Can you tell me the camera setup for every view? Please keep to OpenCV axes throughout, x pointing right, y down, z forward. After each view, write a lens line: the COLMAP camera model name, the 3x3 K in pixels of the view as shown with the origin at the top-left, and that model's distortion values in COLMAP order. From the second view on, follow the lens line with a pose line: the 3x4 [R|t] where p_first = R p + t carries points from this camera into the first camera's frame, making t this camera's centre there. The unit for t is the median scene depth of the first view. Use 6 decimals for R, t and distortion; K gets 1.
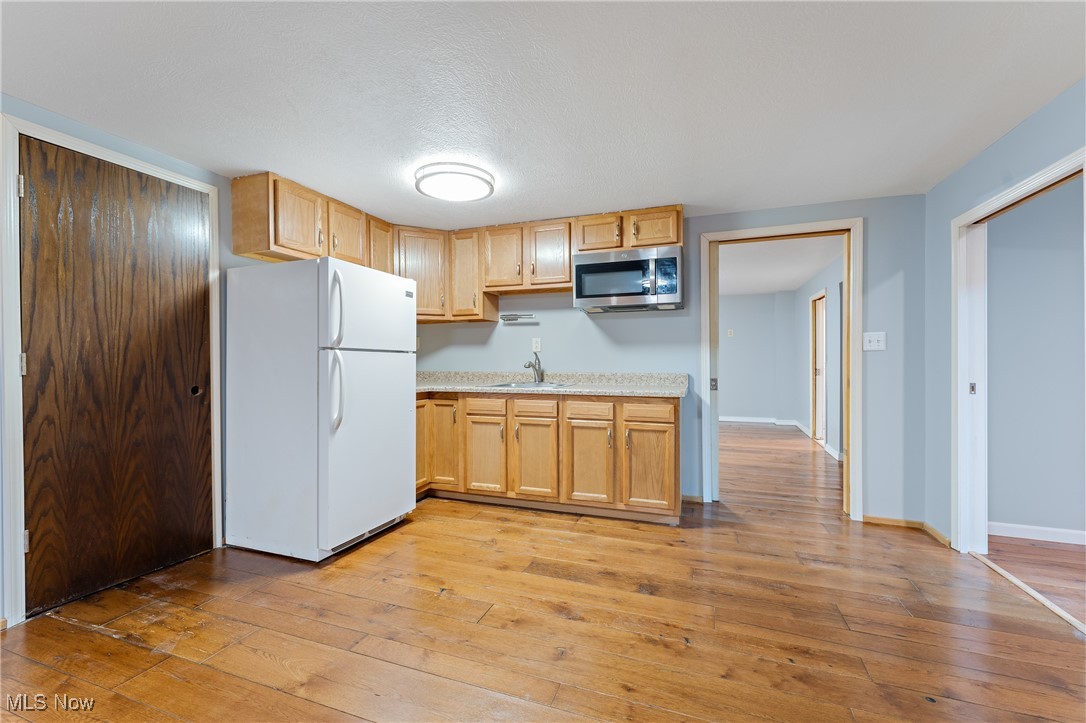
lens RADIAL K [[441.7, 0, 512.4], [0, 441.7, 362.0], [0, 0, 1]] dist [-0.000570, -0.000230]
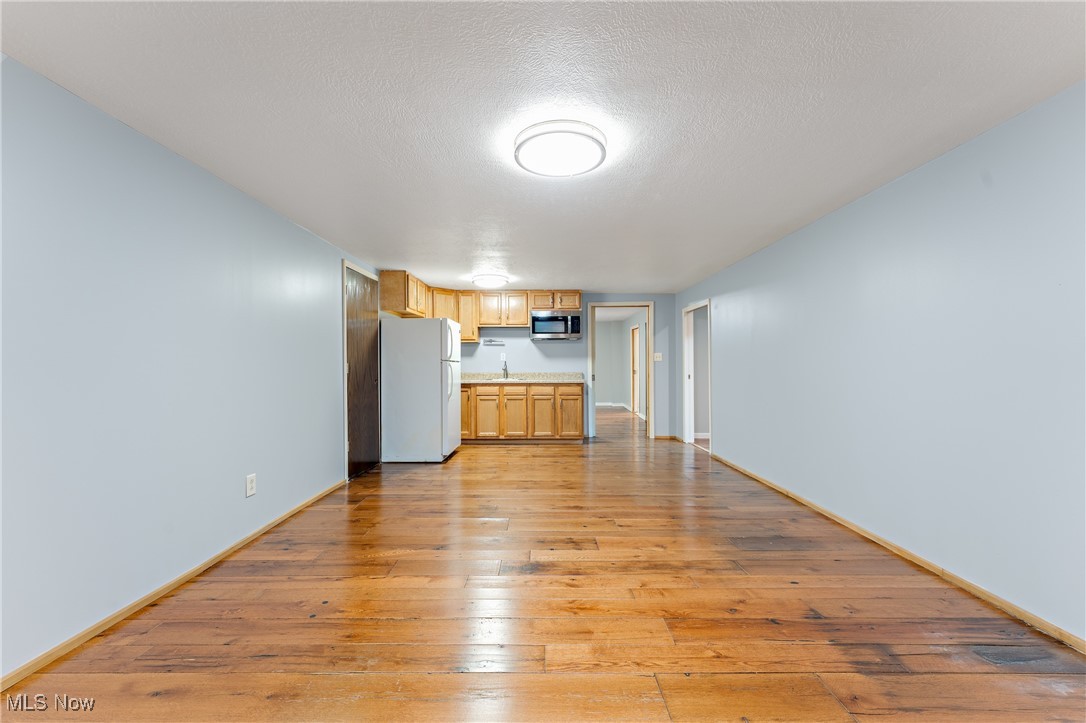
lens RADIAL K [[441.7, 0, 544.5], [0, 441.7, 363.6], [0, 0, 1]] dist [-0.000570, -0.000230]
pose [[0.916412, -0.000289, 0.400236, -0.584899], [0.003204, 0.999973, -0.006614, -0.001072], [-0.400223, 0.007344, 0.916388, -0.795570]]
